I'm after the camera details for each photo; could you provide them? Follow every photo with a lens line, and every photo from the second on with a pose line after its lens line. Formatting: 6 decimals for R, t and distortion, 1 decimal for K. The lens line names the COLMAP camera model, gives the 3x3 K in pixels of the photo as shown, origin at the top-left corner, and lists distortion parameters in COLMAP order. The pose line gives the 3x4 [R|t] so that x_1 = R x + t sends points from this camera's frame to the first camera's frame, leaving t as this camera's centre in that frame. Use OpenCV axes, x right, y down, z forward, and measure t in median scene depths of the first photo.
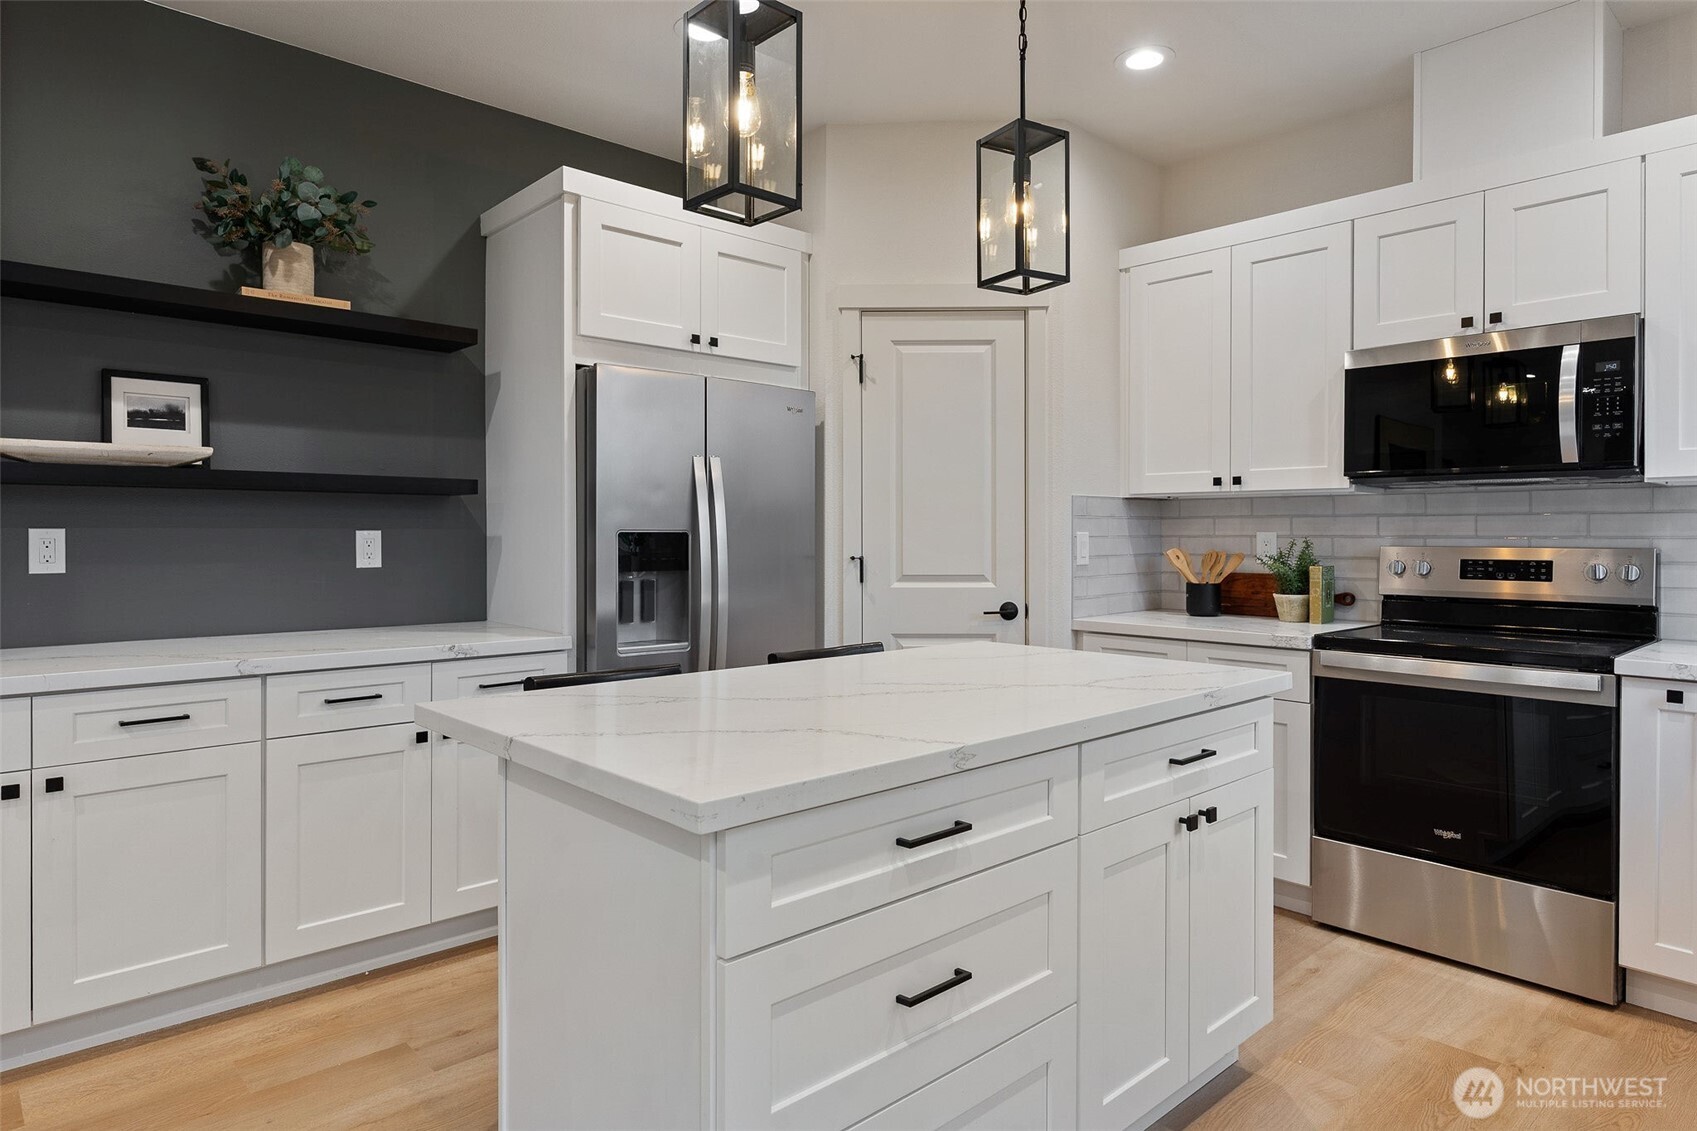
lens RADIAL K [[982.3, 0, 847.1], [0, 982.3, 541.2], [0, 0, 1]] dist [0.000124, 0.000260]
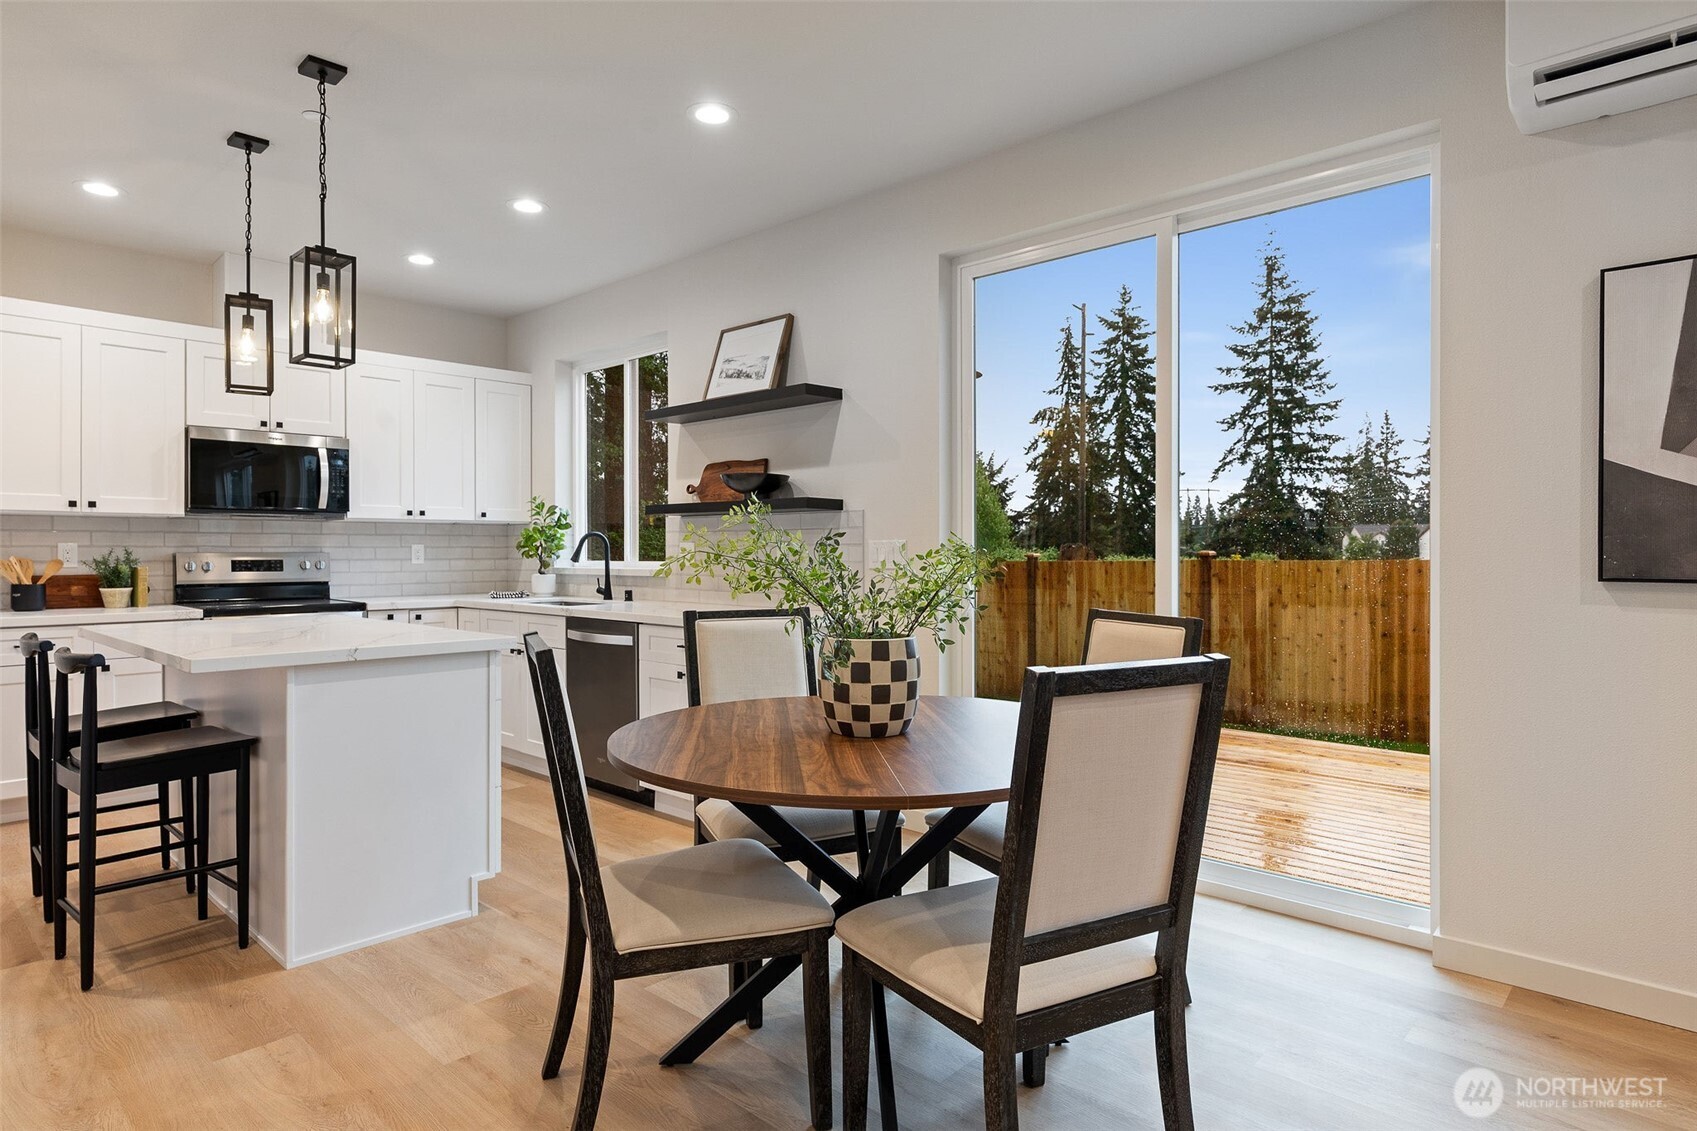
lens RADIAL K [[977.8, 0, 847.7], [0, 977.8, 568.5], [0, 0, 1]] dist [0.000092, -0.000804]
pose [[-0.097383, -0.023367, 0.994973, -1.179777], [0.005259, 0.999698, 0.023993, -0.001467], [-0.995233, 0.007569, -0.097231, 0.134865]]
